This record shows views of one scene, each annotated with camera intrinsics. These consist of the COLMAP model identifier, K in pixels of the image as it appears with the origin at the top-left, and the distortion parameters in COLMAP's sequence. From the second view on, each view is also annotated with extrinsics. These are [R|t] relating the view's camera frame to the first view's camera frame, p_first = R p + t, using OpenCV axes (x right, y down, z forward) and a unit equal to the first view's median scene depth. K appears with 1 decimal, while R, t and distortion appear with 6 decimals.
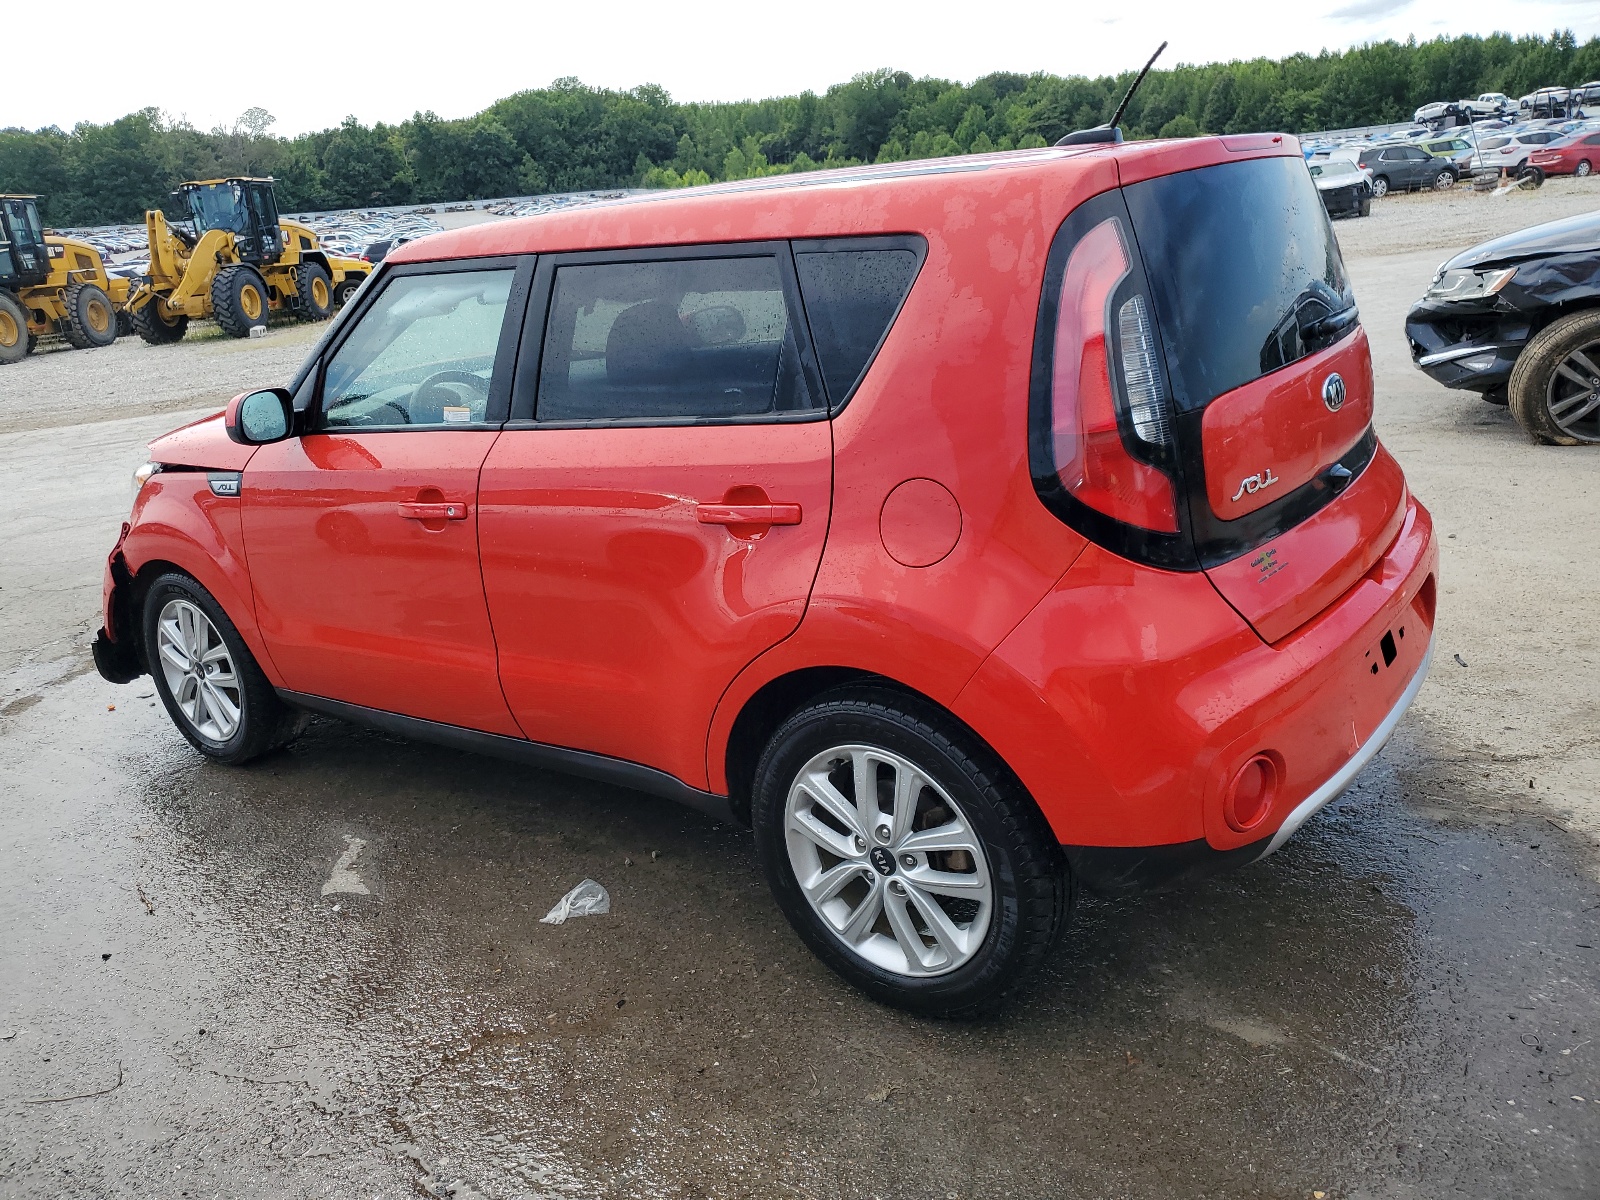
lens RADIAL K [[1194.6, 0, 800.0], [0, 1194.6, 600.0], [0, 0, 1]] dist [-0.004169, -0.002372]
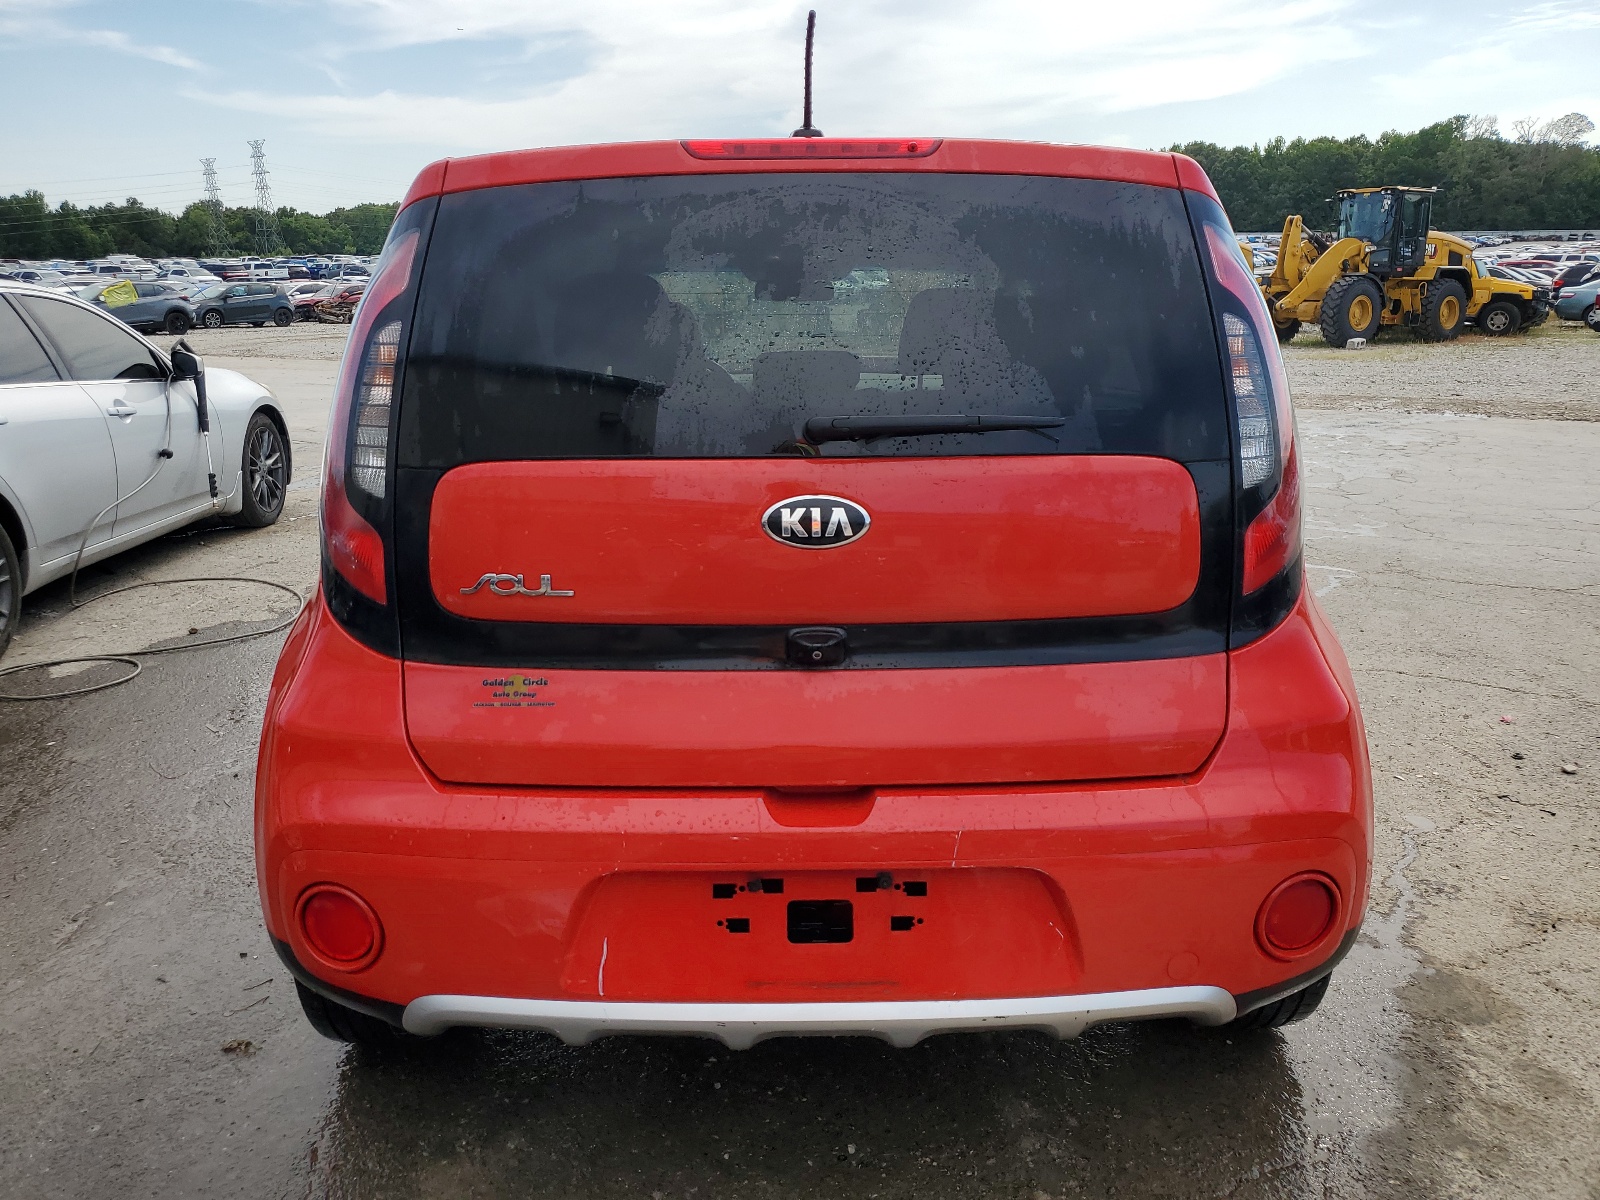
lens RADIAL K [[1194.6, 0, 800.0], [0, 1194.6, 600.0], [0, 0, 1]] dist [-0.004169, -0.002372]
pose [[0.488136, 0.303044, -0.818466, 0.180685], [-0.308875, 0.937075, 0.162746, -0.044907], [0.816284, 0.173361, 0.551023, 0.122111]]
